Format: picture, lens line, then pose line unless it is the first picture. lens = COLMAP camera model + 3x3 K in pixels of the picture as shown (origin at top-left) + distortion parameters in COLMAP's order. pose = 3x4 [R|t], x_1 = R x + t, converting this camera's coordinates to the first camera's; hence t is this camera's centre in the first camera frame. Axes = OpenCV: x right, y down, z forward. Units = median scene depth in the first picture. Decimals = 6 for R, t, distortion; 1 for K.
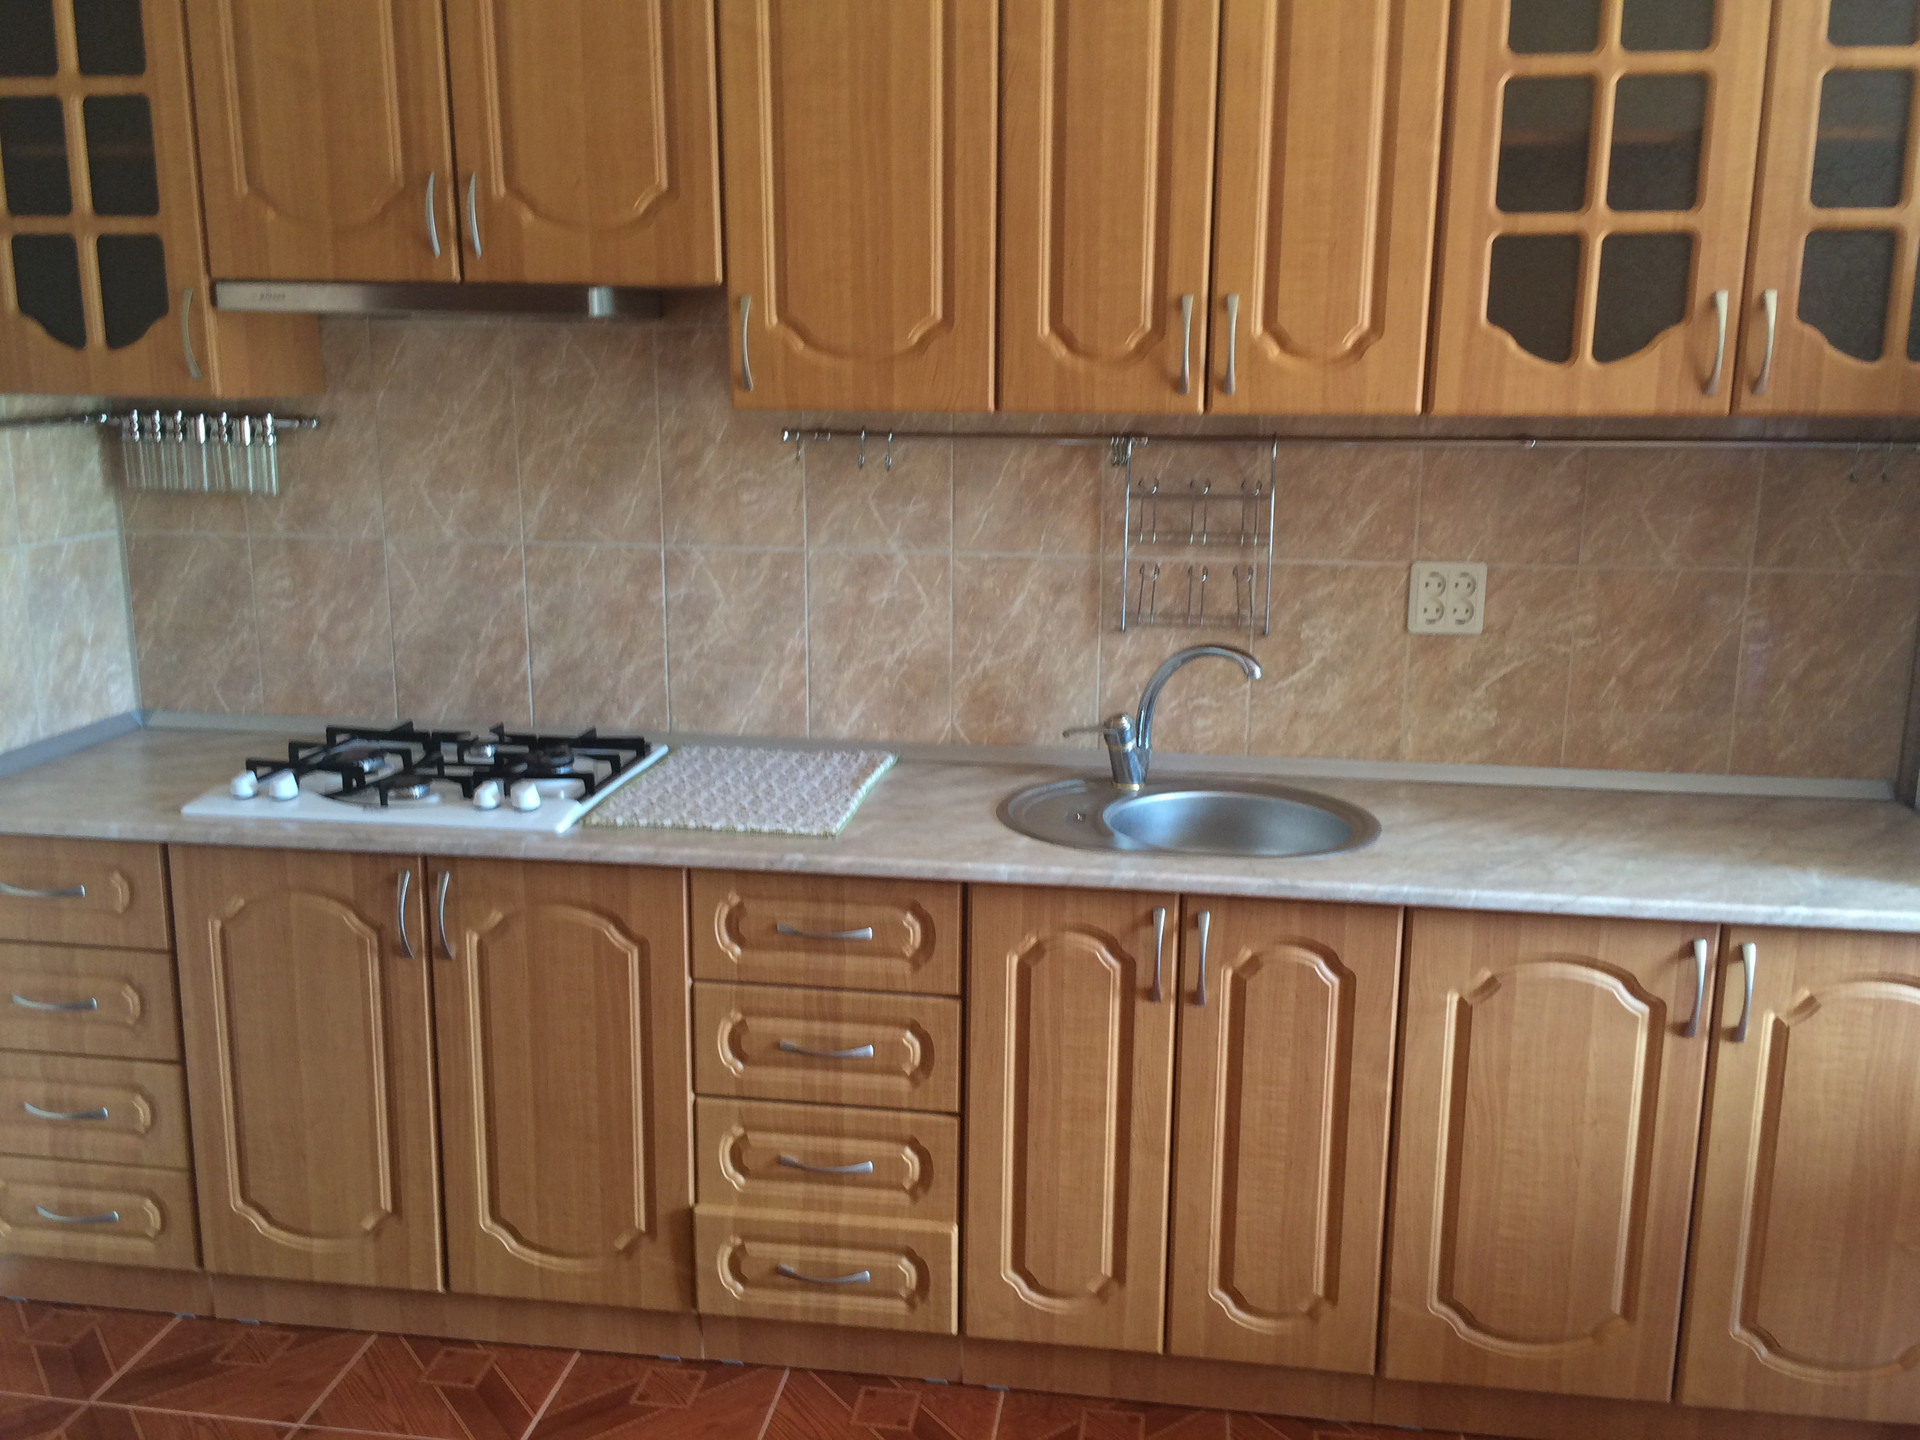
lens RADIAL K [[1659.2, 0, 948.8], [0, 1659.2, 712.7], [0, 0, 1]] dist [0.095126, -0.128453]
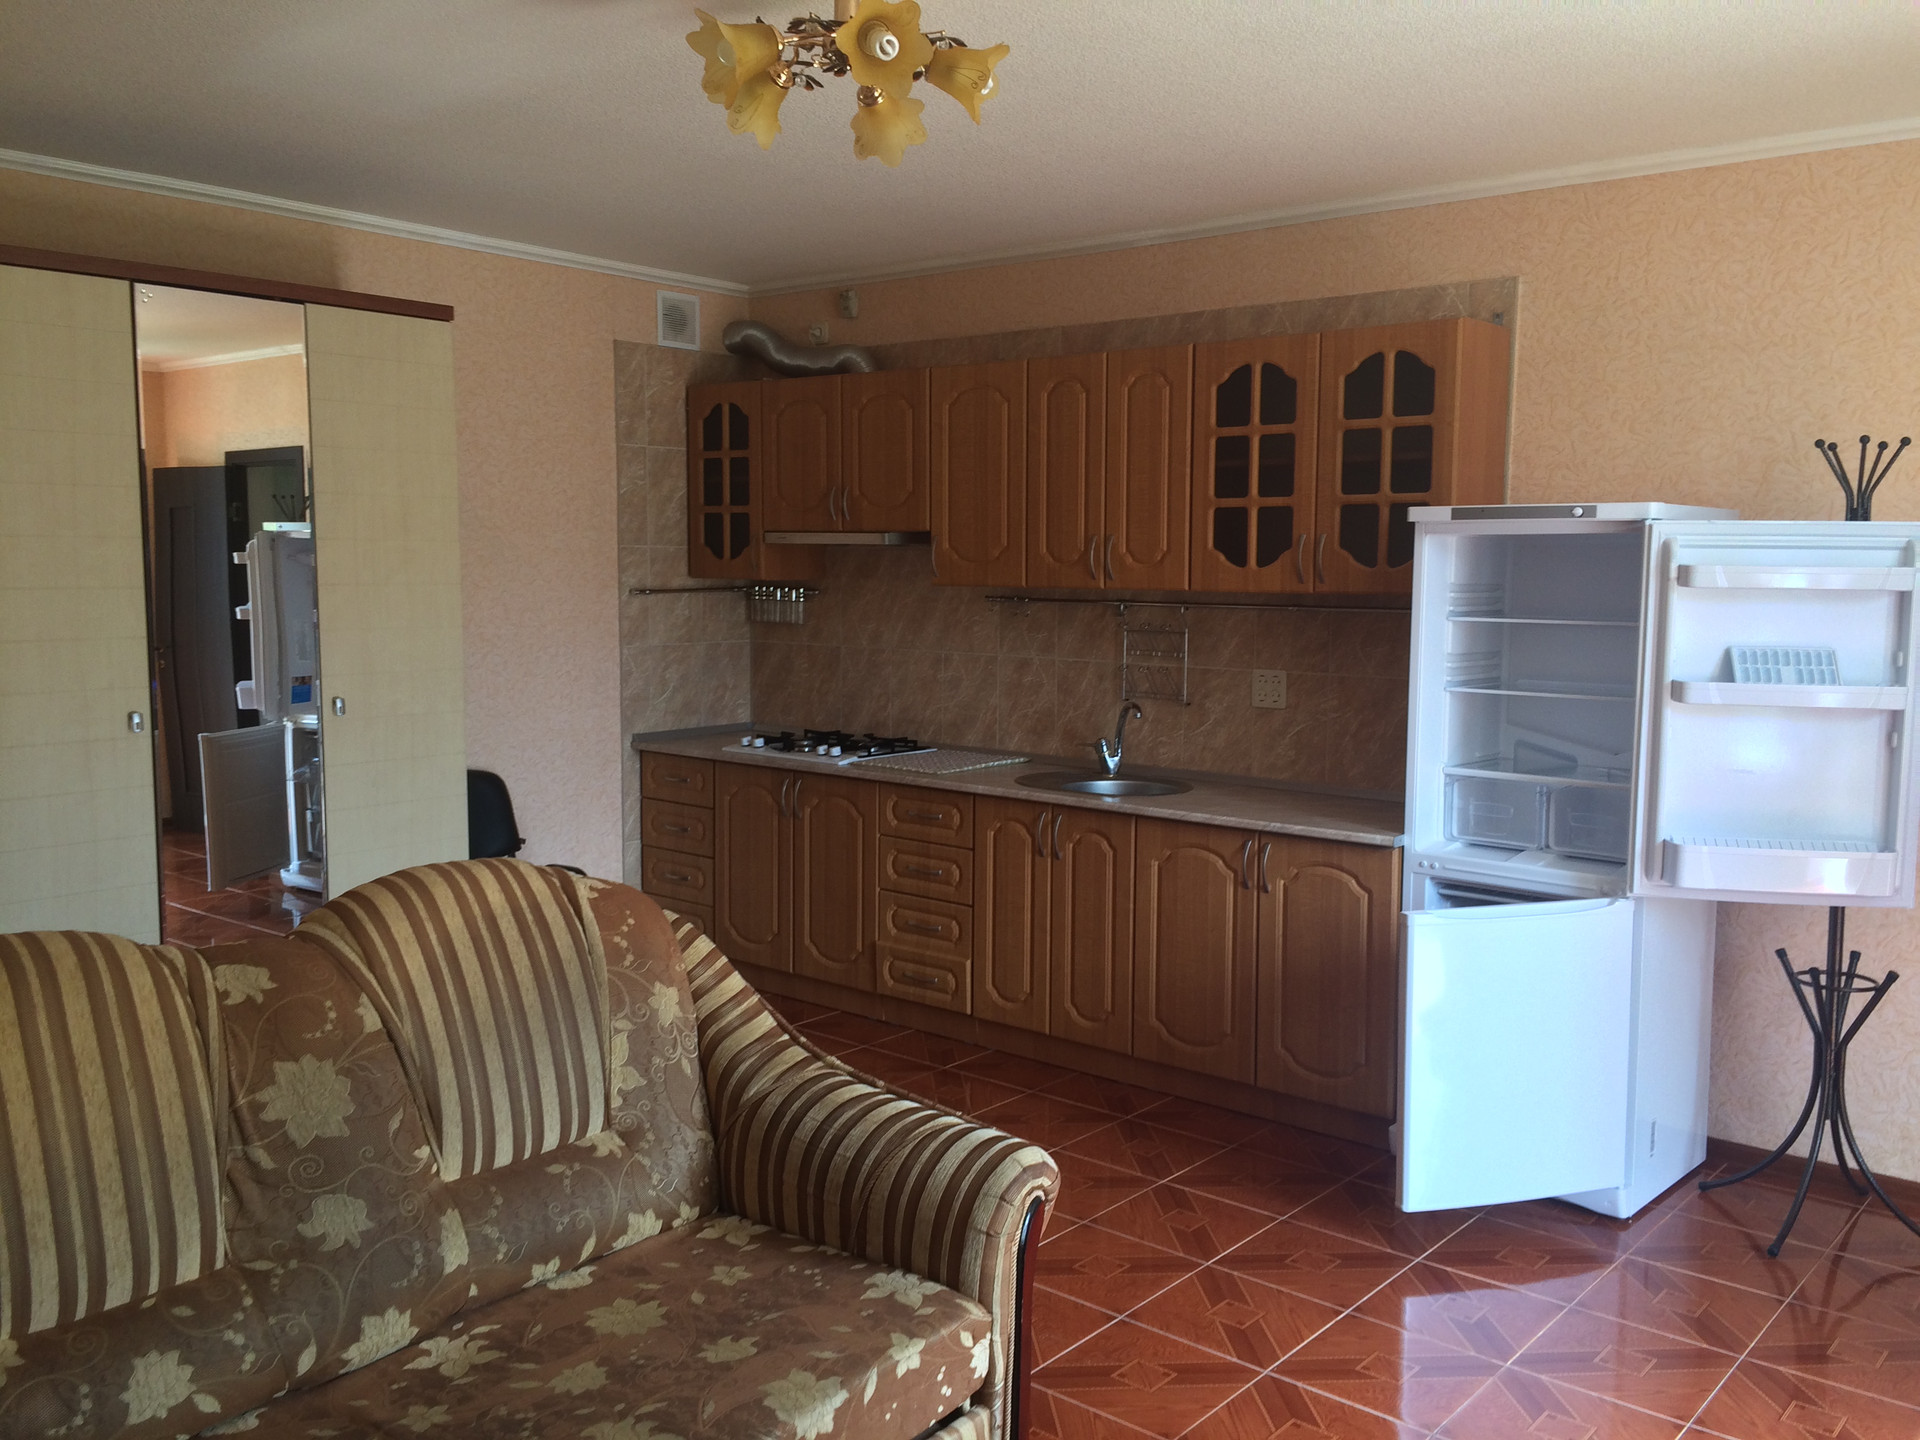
lens RADIAL K [[1659.2, 0, 948.8], [0, 1659.2, 712.7], [0, 0, 1]] dist [0.095126, -0.128453]
pose [[0.847956, 0.051174, -0.527590, 1.006517], [-0.113364, 0.989808, -0.086195, 0.165301], [0.517802, 0.132900, 0.845115, -0.792903]]
